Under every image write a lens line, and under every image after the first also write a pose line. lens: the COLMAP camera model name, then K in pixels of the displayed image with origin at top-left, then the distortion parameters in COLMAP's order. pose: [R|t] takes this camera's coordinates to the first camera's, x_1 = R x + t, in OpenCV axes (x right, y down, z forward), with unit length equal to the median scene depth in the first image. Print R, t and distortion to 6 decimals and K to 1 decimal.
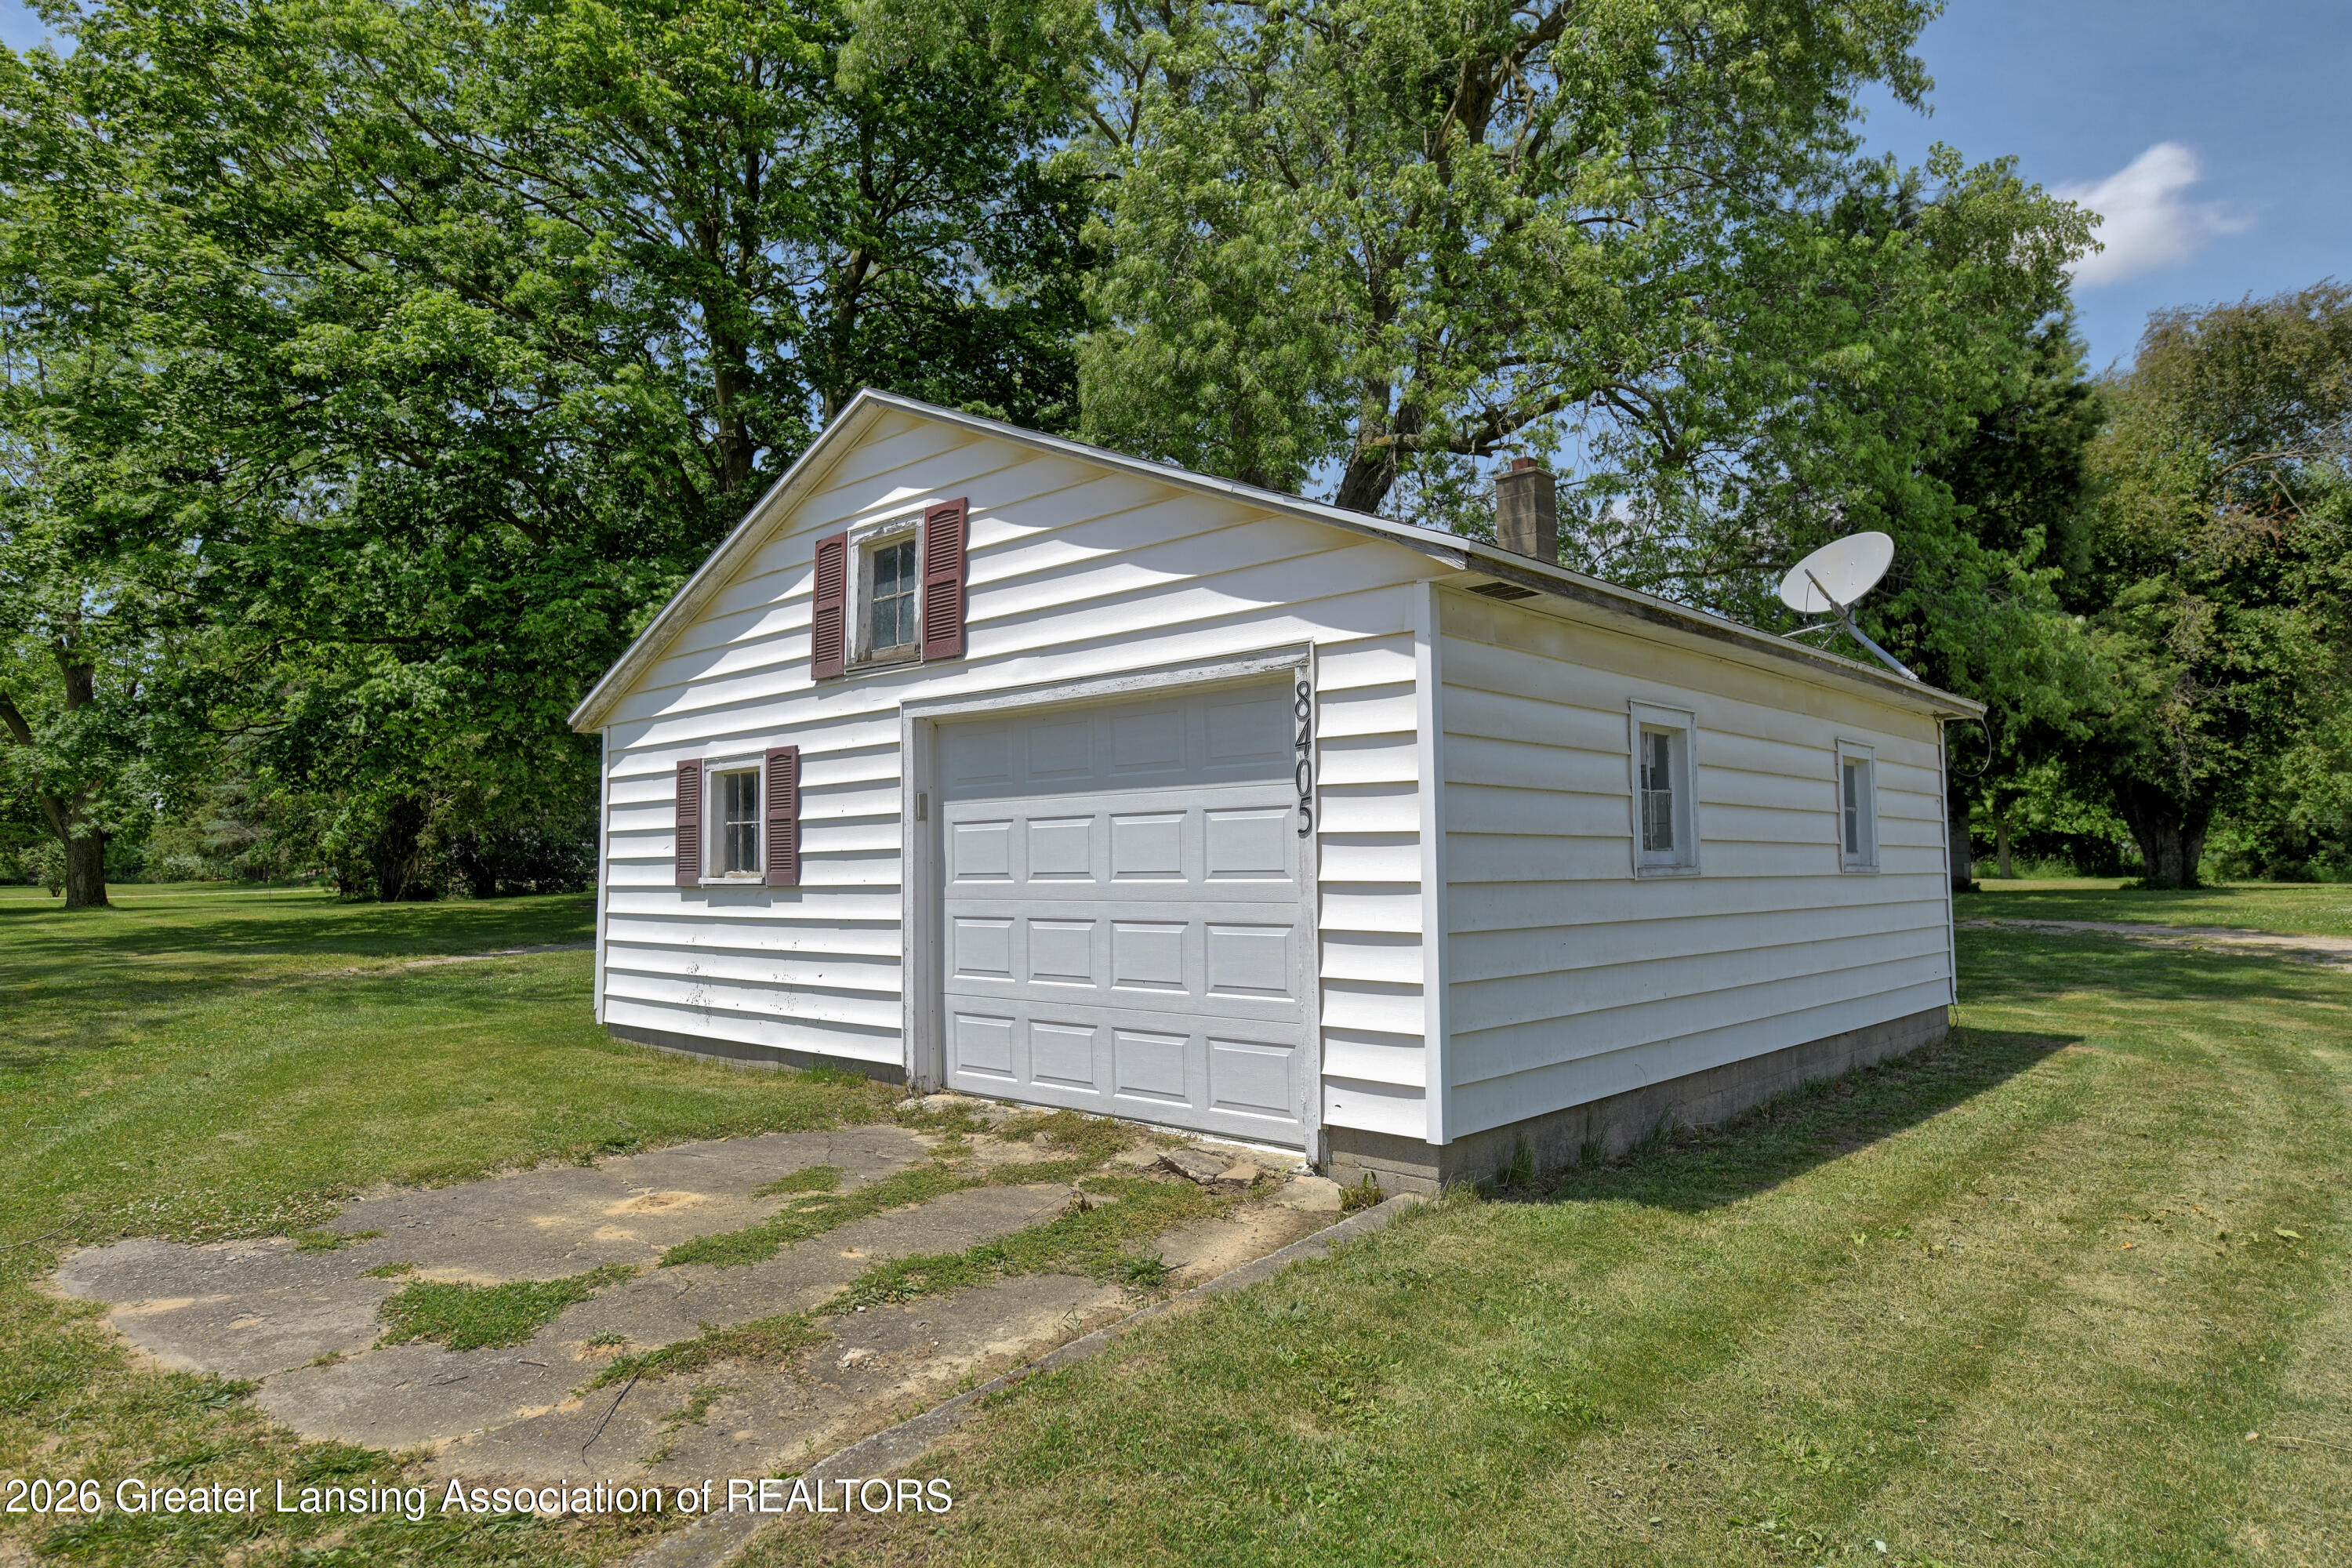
lens RADIAL K [[1384.8, 0, 1176.0], [0, 1384.8, 784.0], [0, 0, 1]] dist [0.005435, 0.002302]
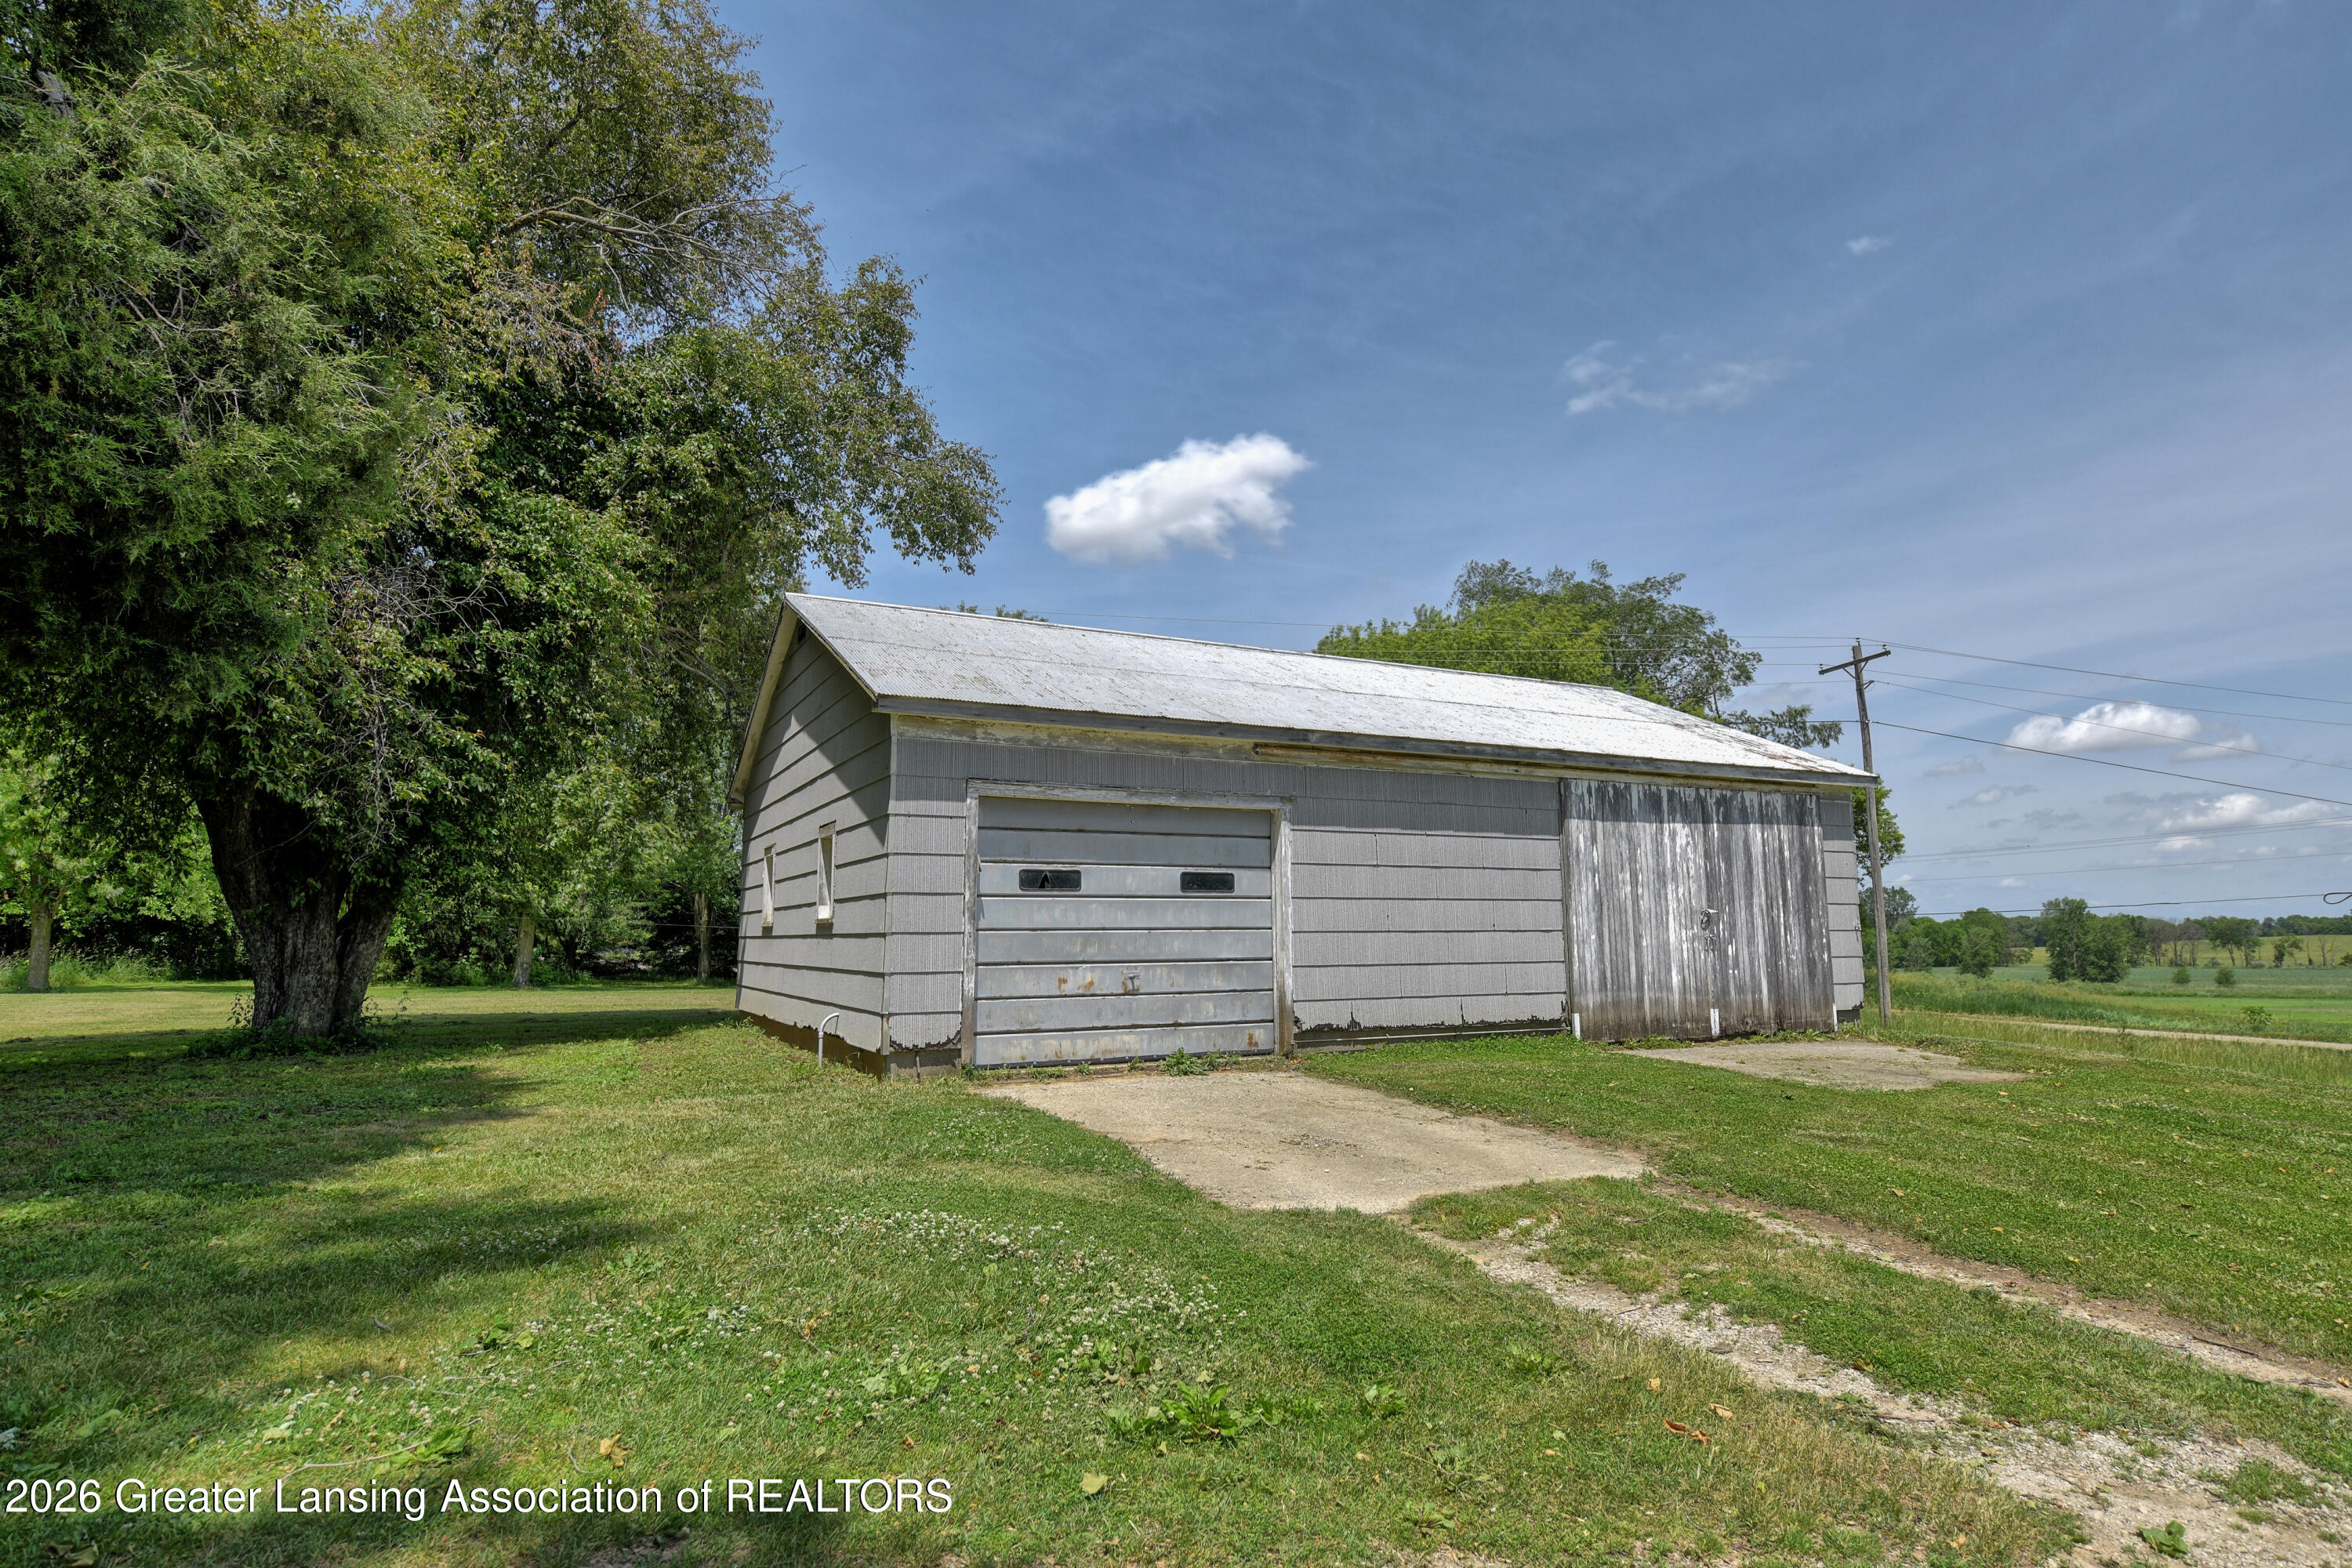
lens RADIAL K [[1241.3, 0, 1176.0], [0, 1241.3, 784.0], [0, 0, 1]] dist [-0.001471, -0.000524]
pose [[0.330630, 0.129477, 0.934837, 0.448579], [-0.060044, 0.991424, -0.116078, 0.019711], [-0.941848, -0.017753, 0.335569, 0.636651]]
